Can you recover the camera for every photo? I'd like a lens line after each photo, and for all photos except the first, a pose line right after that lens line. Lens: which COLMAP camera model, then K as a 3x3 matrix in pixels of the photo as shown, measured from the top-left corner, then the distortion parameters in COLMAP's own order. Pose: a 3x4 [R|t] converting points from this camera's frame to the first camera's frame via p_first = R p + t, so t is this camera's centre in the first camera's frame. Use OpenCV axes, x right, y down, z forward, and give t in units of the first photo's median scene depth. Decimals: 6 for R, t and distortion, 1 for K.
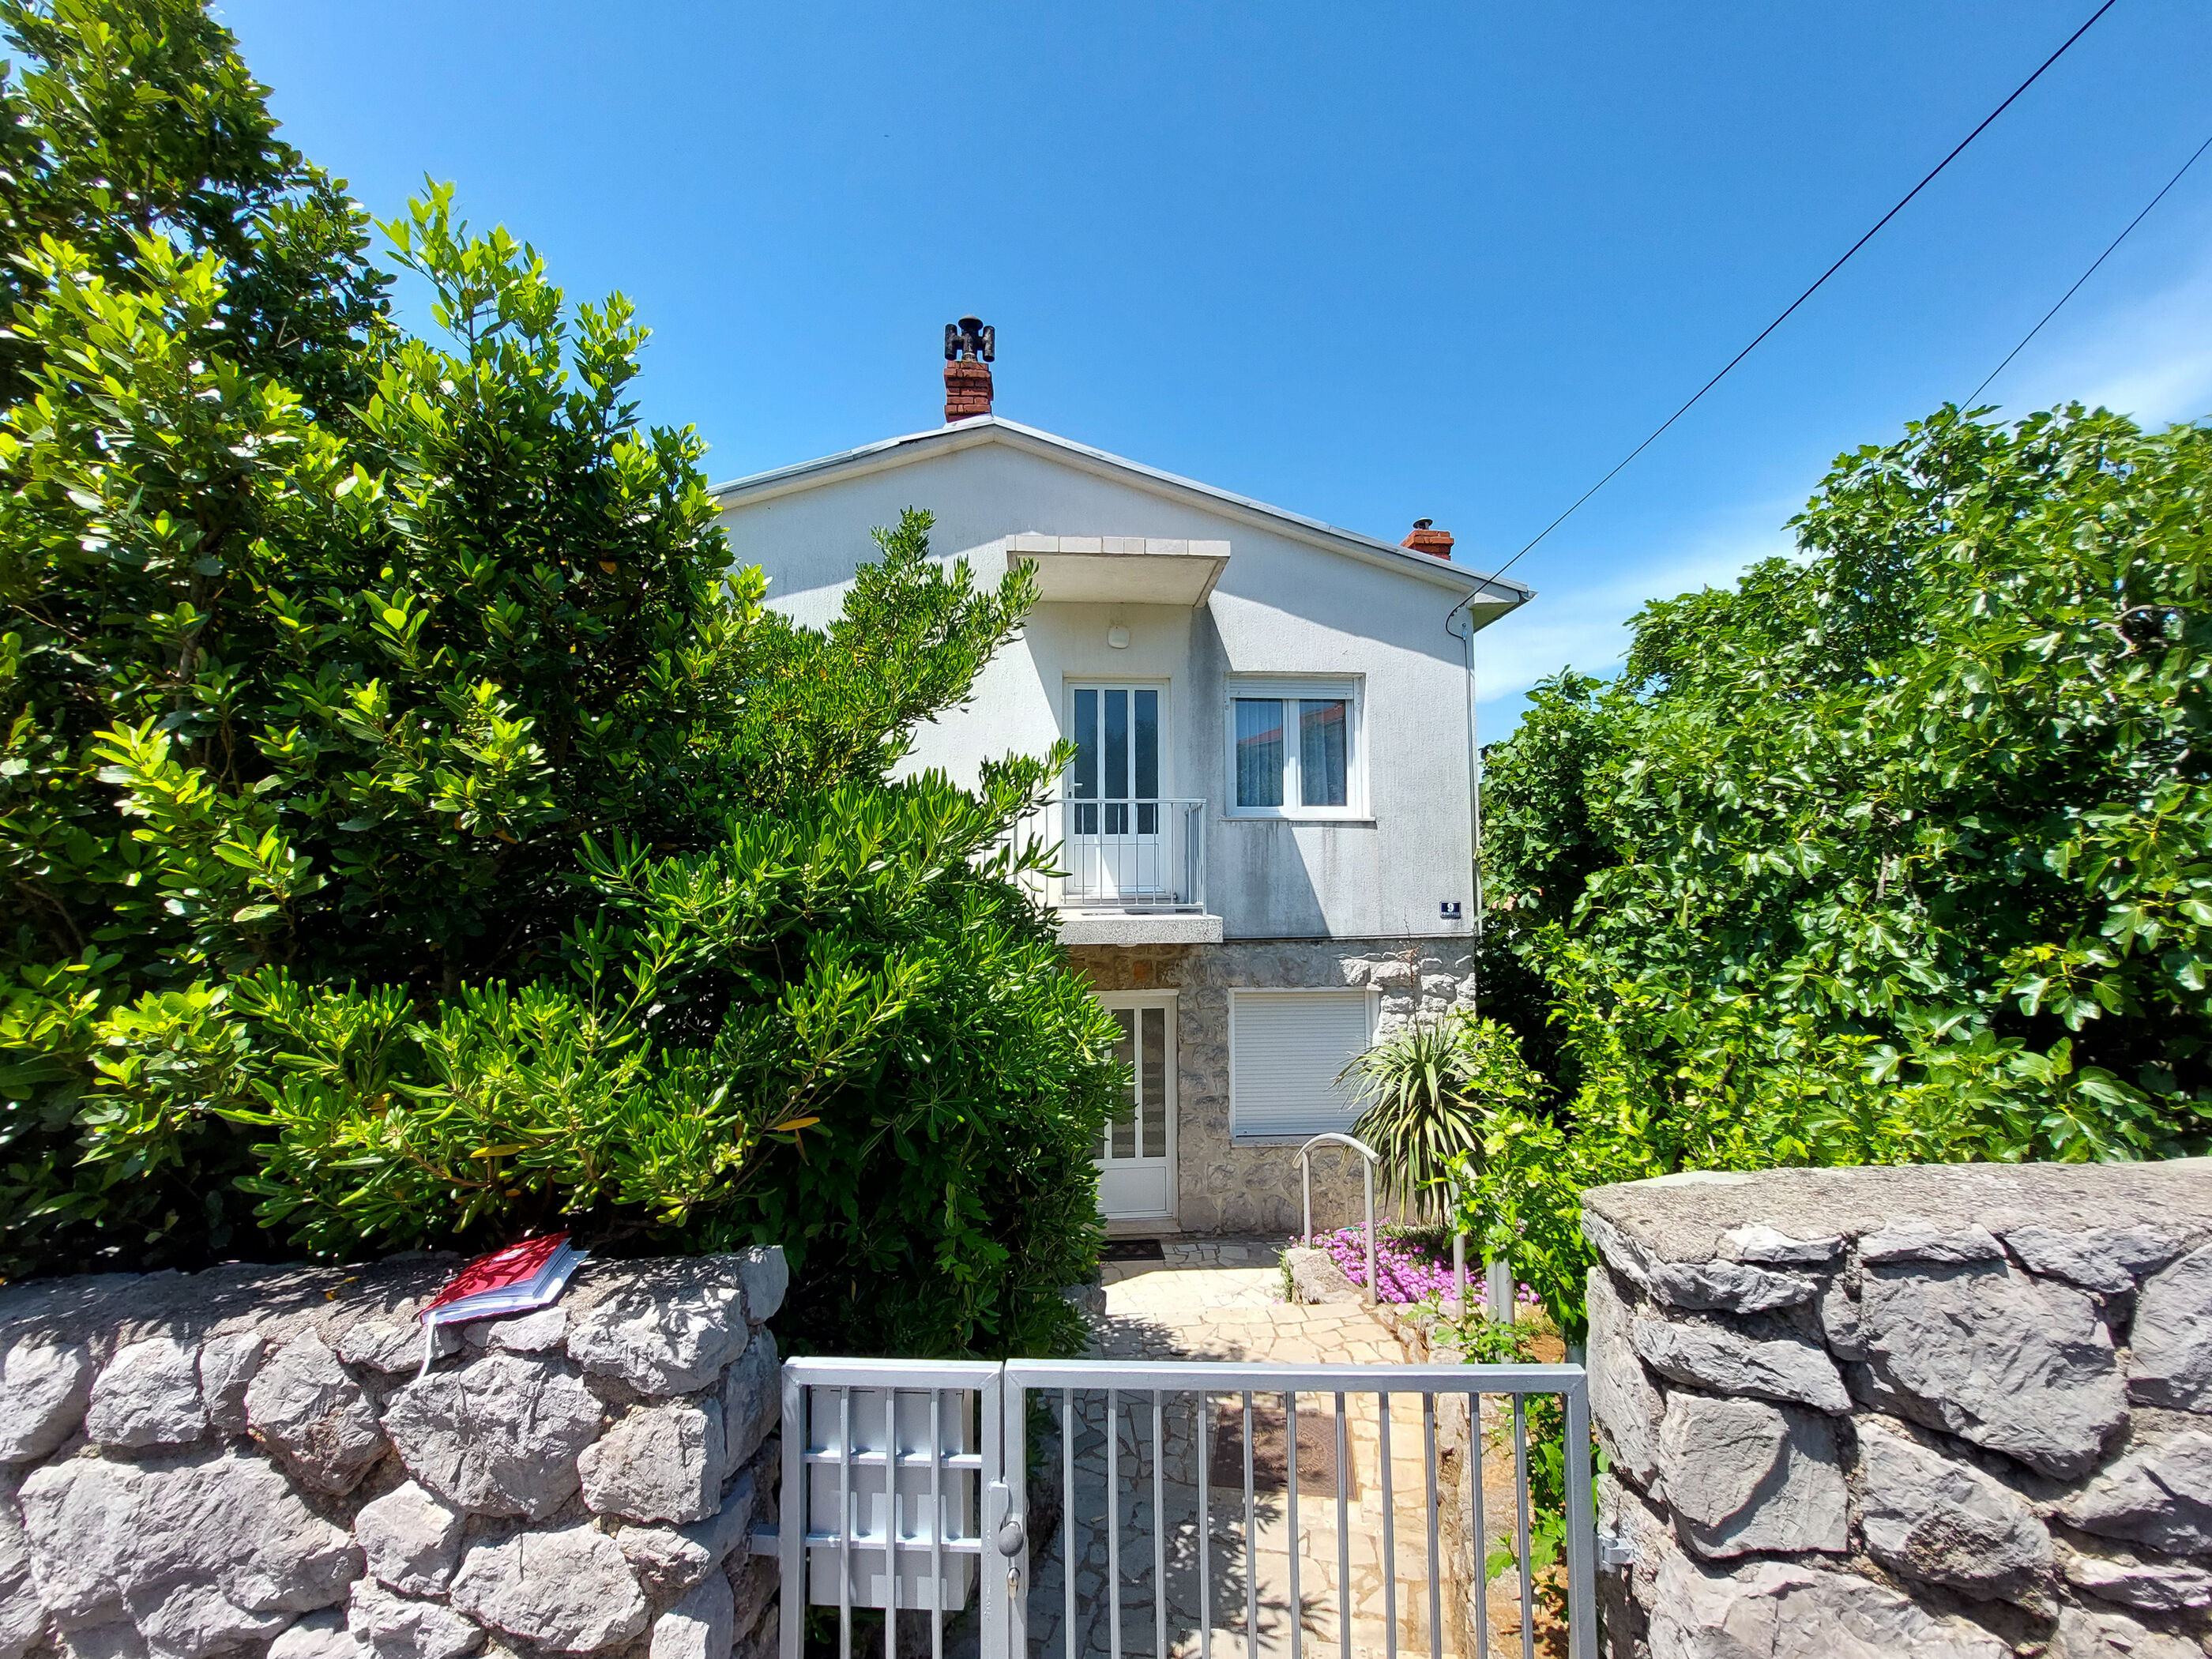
lens RADIAL K [[882.9, 0, 1103.8], [0, 882.9, 831.5], [0, 0, 1]] dist [-0.012877, -0.004929]
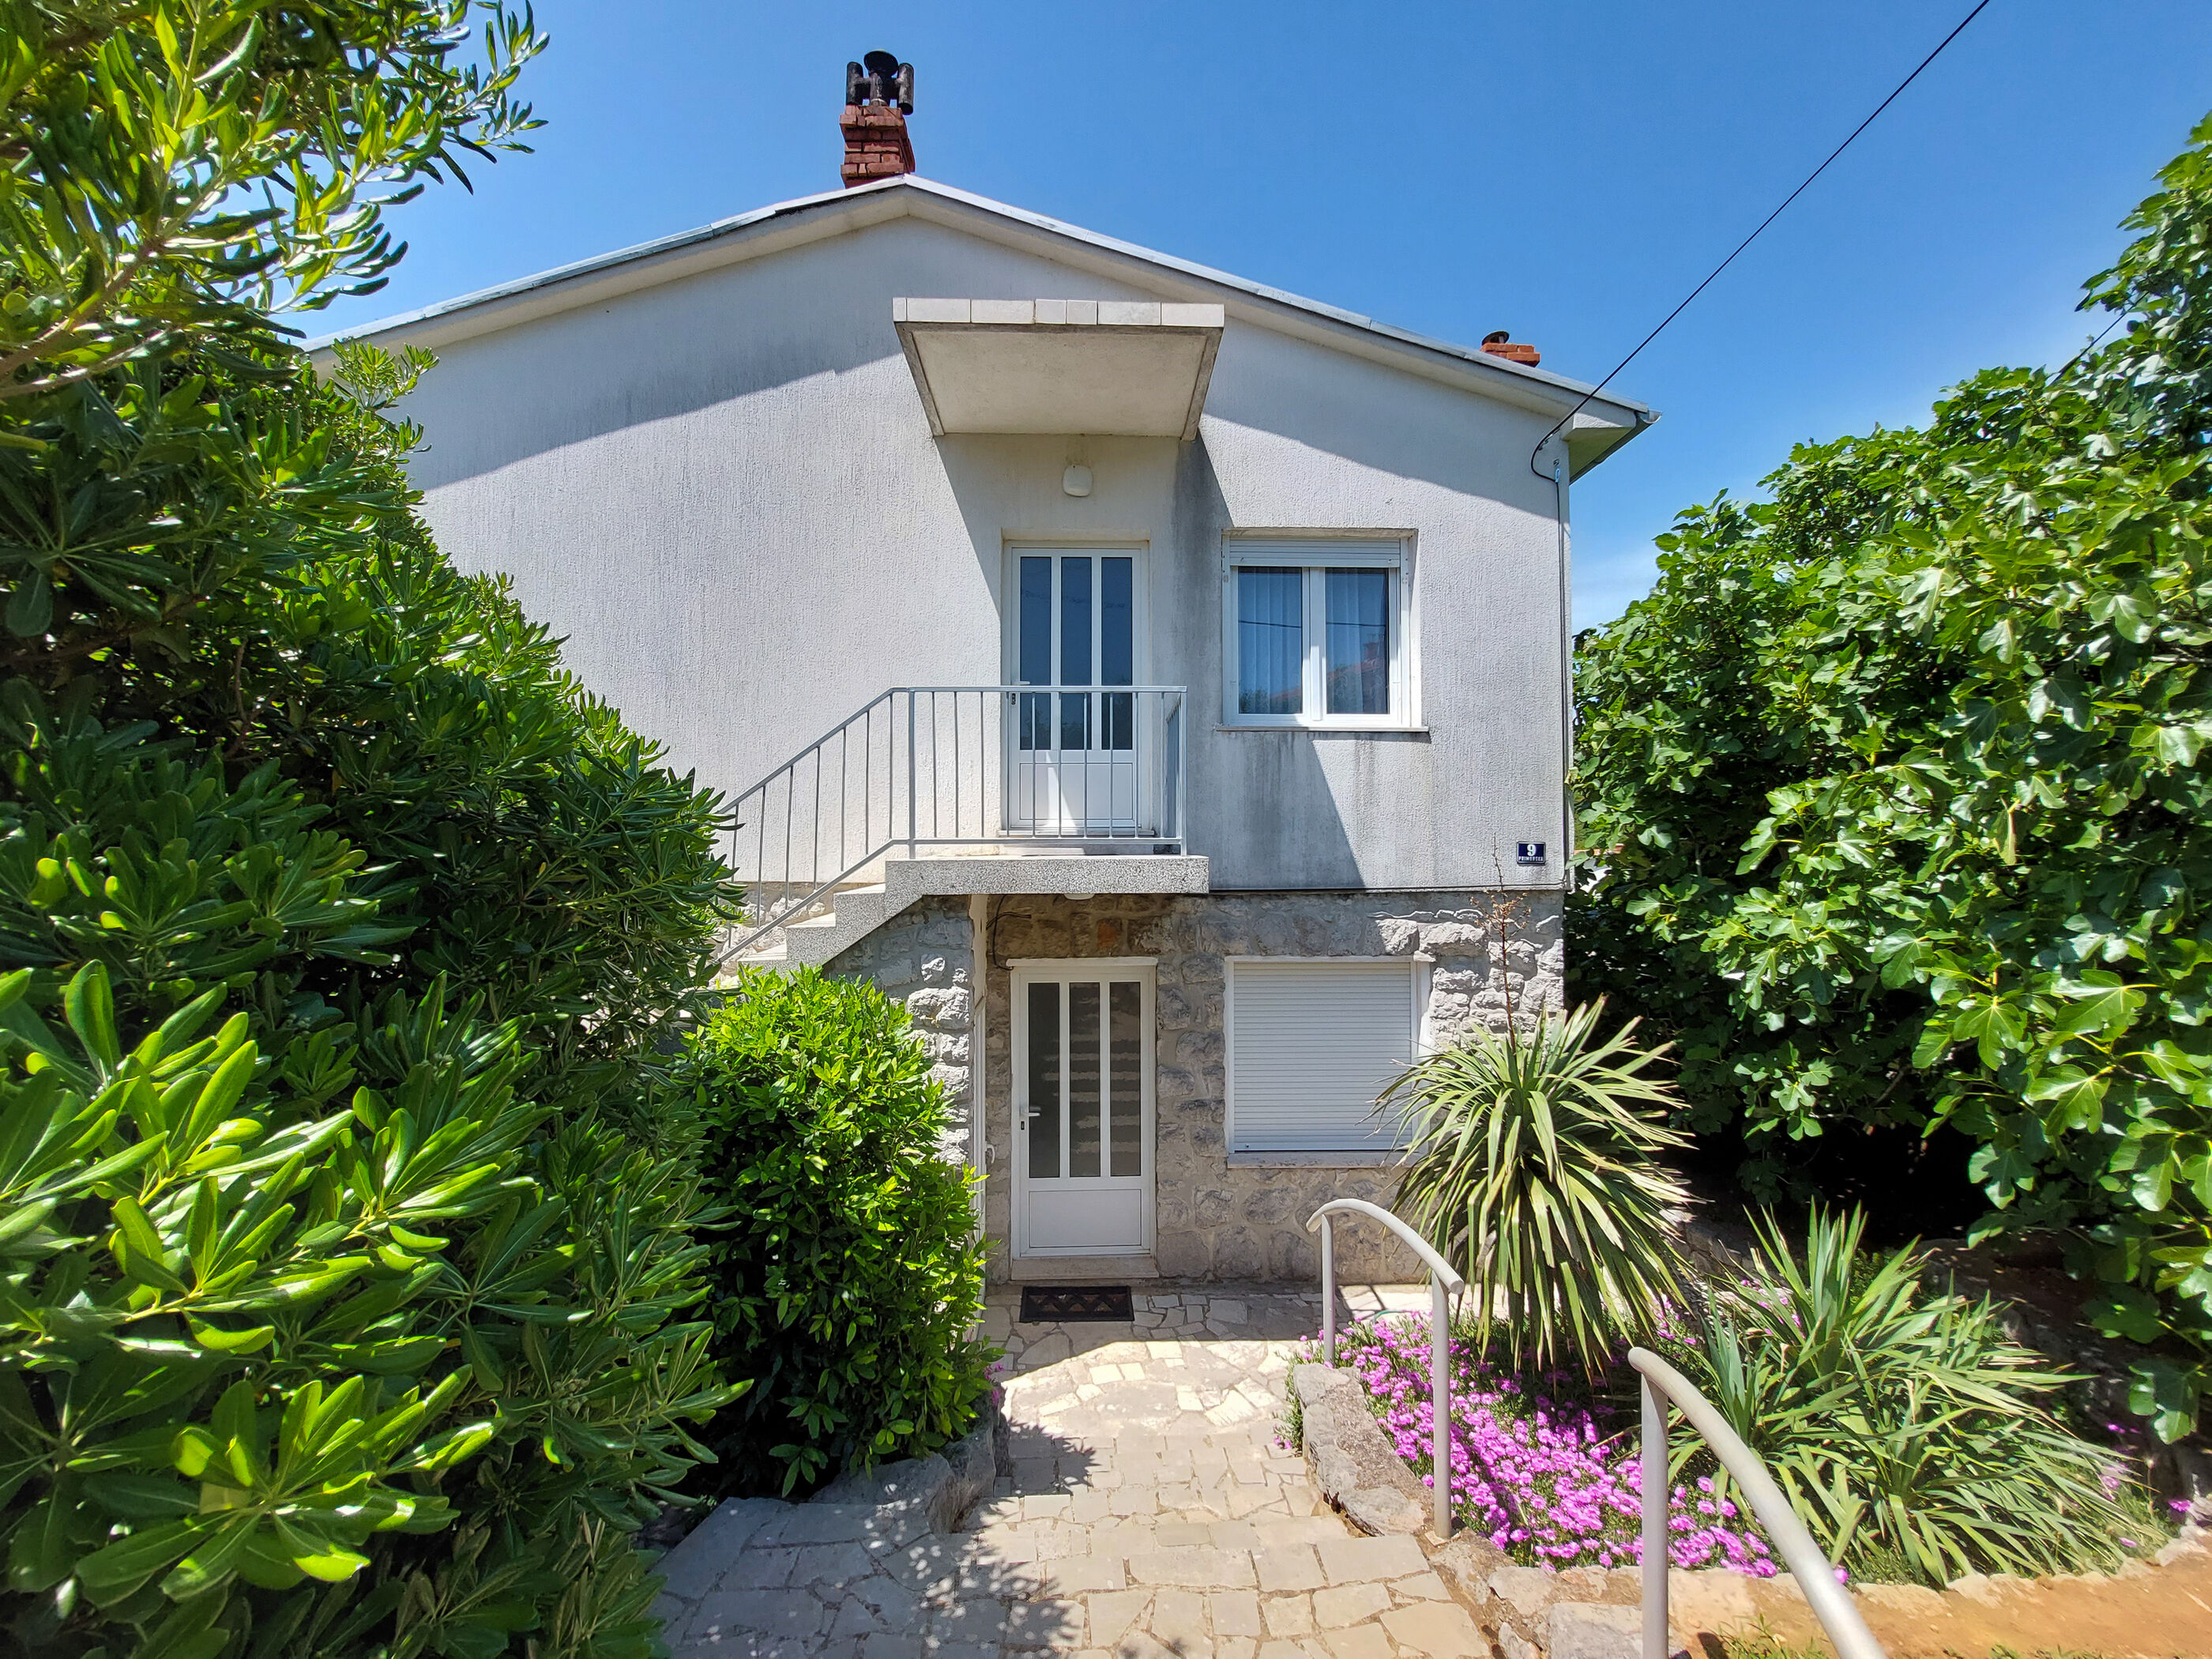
lens RADIAL K [[881.7, 0, 1084.0], [0, 881.7, 825.4], [0, 0, 1]] dist [-0.013183, -0.000665]
pose [[0.998758, 0.002368, -0.049767, 0.059393], [-0.000516, 0.999308, 0.037204, 0.039657], [0.049821, -0.037132, 0.998068, 0.257310]]
